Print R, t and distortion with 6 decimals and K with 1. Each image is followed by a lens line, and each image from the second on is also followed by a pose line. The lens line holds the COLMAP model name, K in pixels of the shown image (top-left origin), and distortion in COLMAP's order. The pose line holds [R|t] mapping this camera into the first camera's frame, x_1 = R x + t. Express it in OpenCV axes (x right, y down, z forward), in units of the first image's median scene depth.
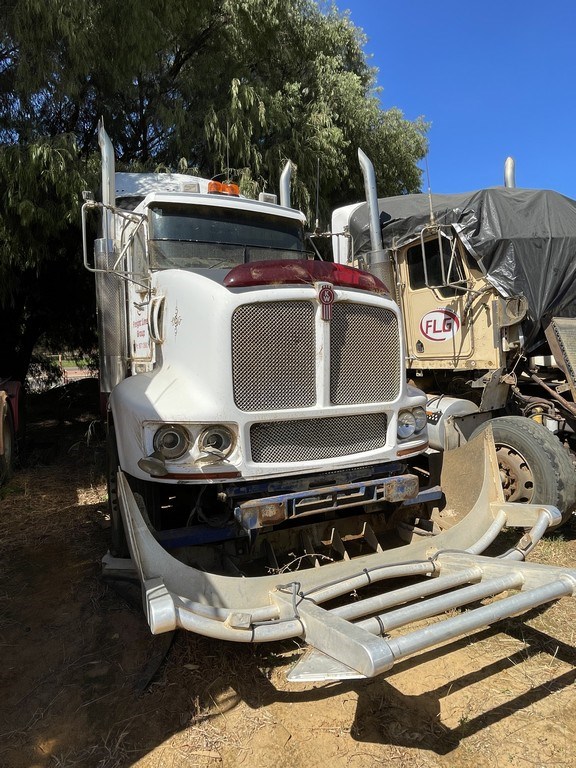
lens RADIAL K [[420.6, 0, 288.0], [0, 420.6, 384.0], [0, 0, 1]] dist [0.000369, 0.000049]
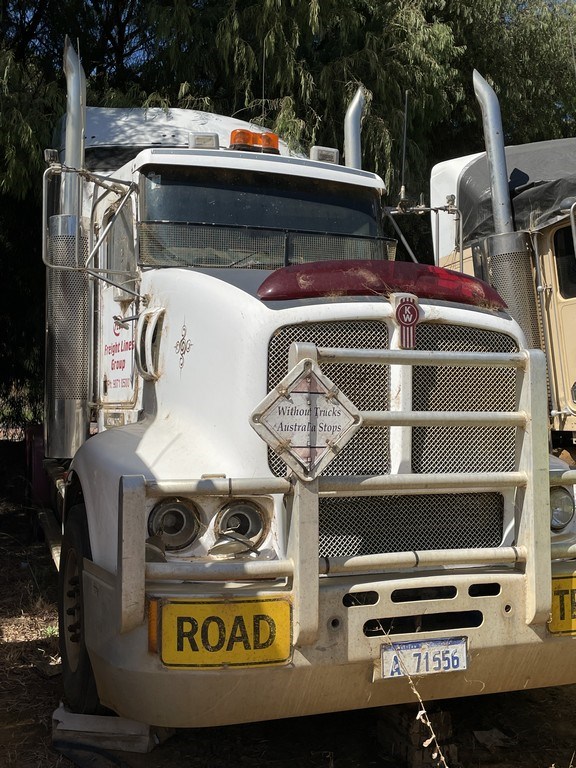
lens RADIAL K [[833.6, 0, 288.0], [0, 833.6, 384.0], [0, 0, 1]] dist [-0.001517, -0.000670]
pose [[0.996280, 0.016723, -0.084536, 0.009485], [-0.025075, 0.994799, -0.098719, 0.025628], [0.082445, 0.100471, 0.991518, -0.210659]]
